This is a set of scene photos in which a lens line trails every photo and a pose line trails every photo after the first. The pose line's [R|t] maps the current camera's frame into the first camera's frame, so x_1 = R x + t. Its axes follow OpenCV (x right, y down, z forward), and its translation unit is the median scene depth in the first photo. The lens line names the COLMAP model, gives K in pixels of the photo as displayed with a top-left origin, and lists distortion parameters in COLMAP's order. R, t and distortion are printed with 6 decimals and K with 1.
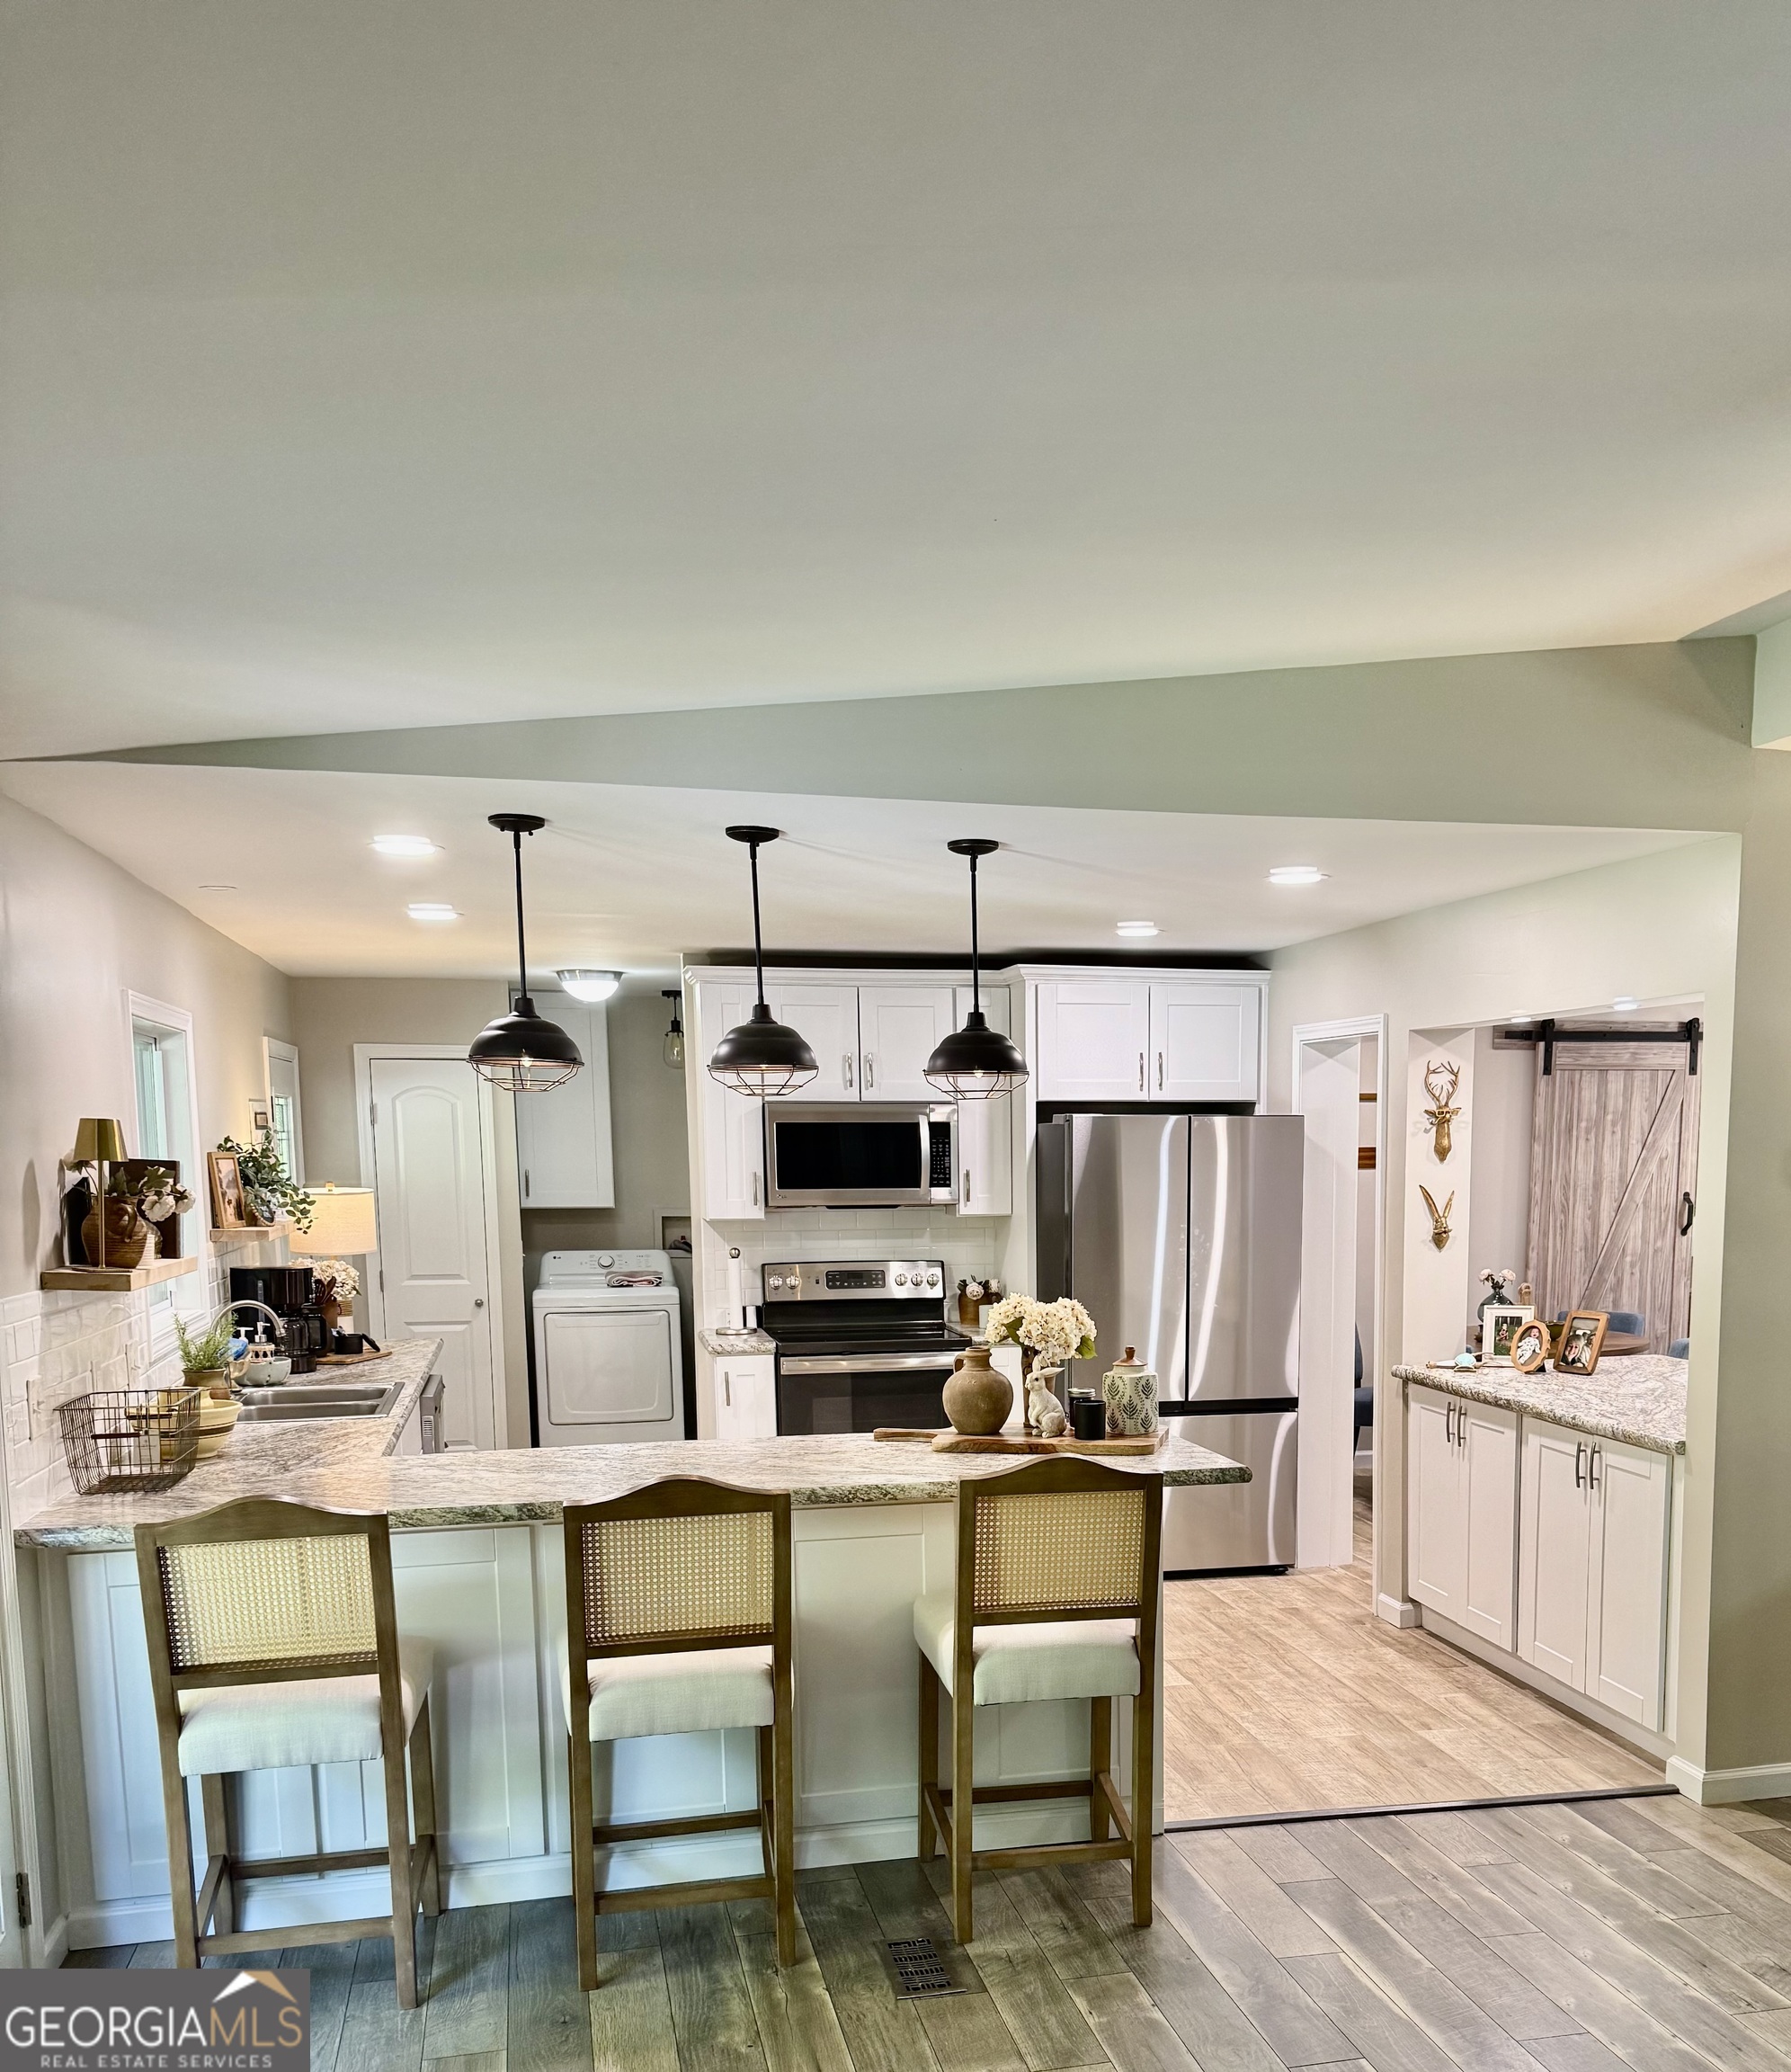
lens RADIAL K [[1959.6, 0, 1049.0], [0, 1959.6, 1409.4], [0, 0, 1]] dist [0.180634, -0.420354]
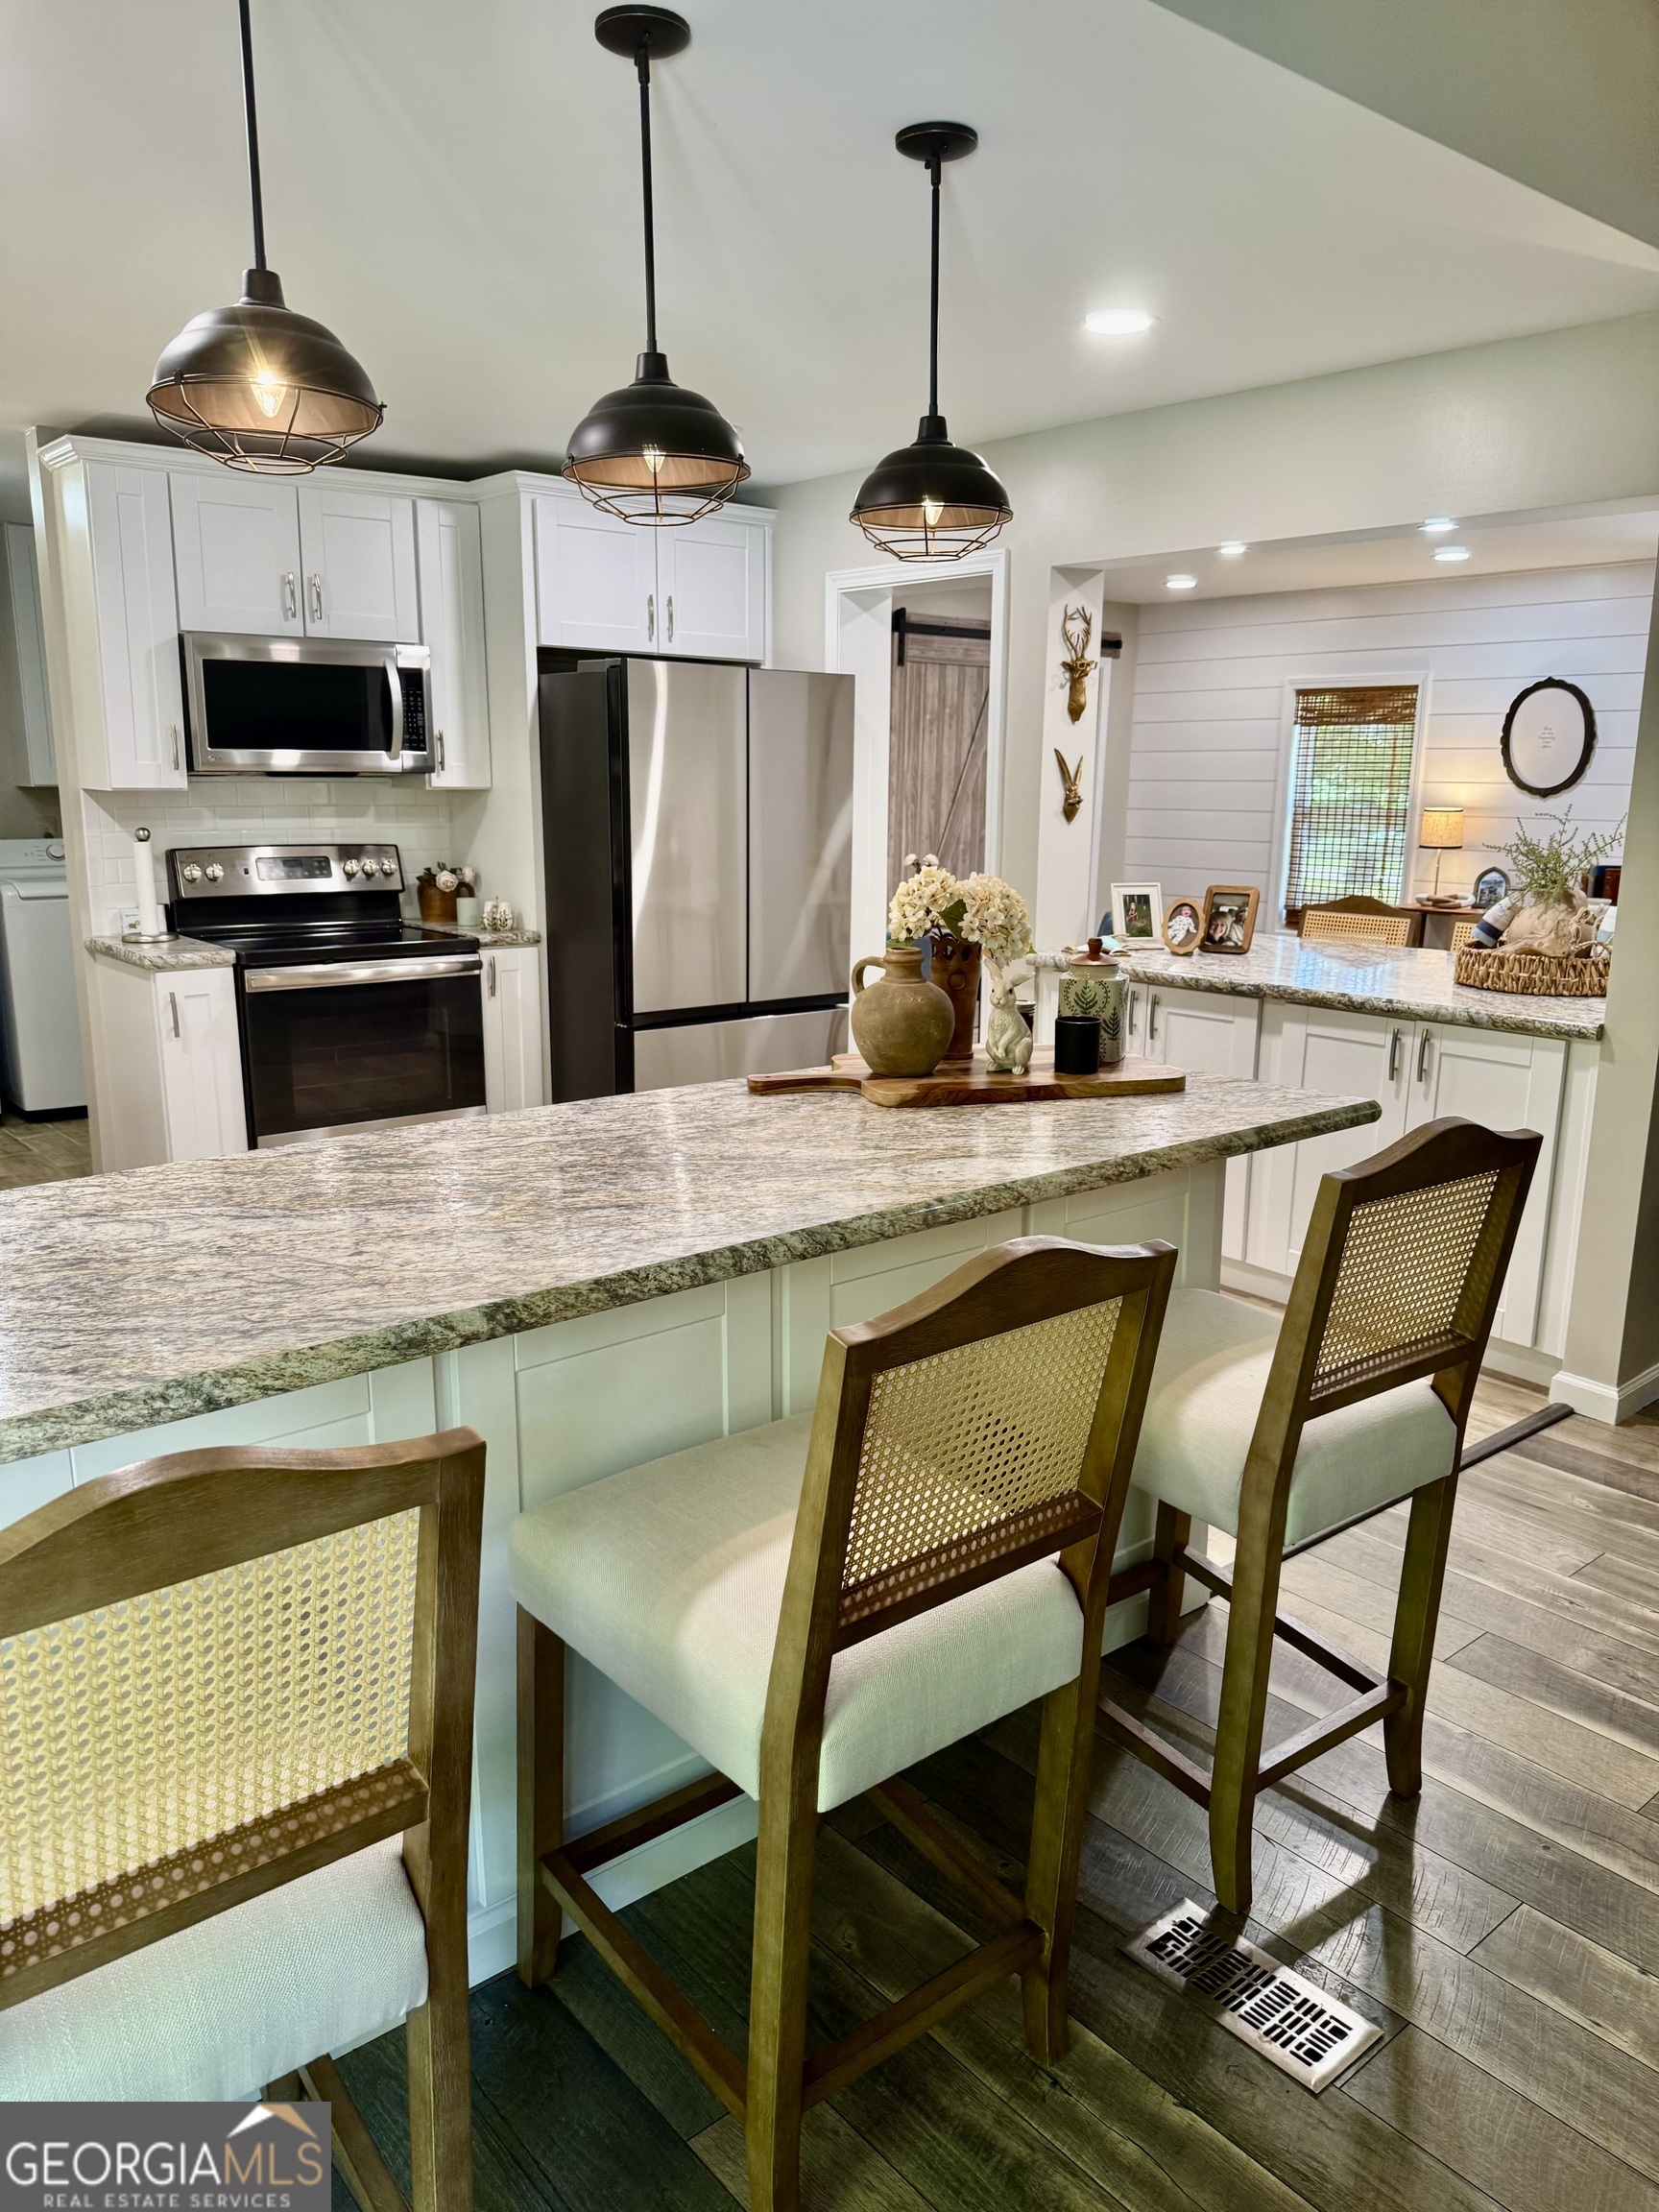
lens RADIAL K [[1548.9, 0, 819.0], [0, 1548.9, 1111.9], [0, 0, 1]] dist [0.178209, -0.383836]
pose [[0.905379, -0.080071, 0.416986, -0.219122], [0.046748, 0.994886, 0.089539, -0.018317], [-0.422023, -0.061573, 0.904492, 0.393491]]
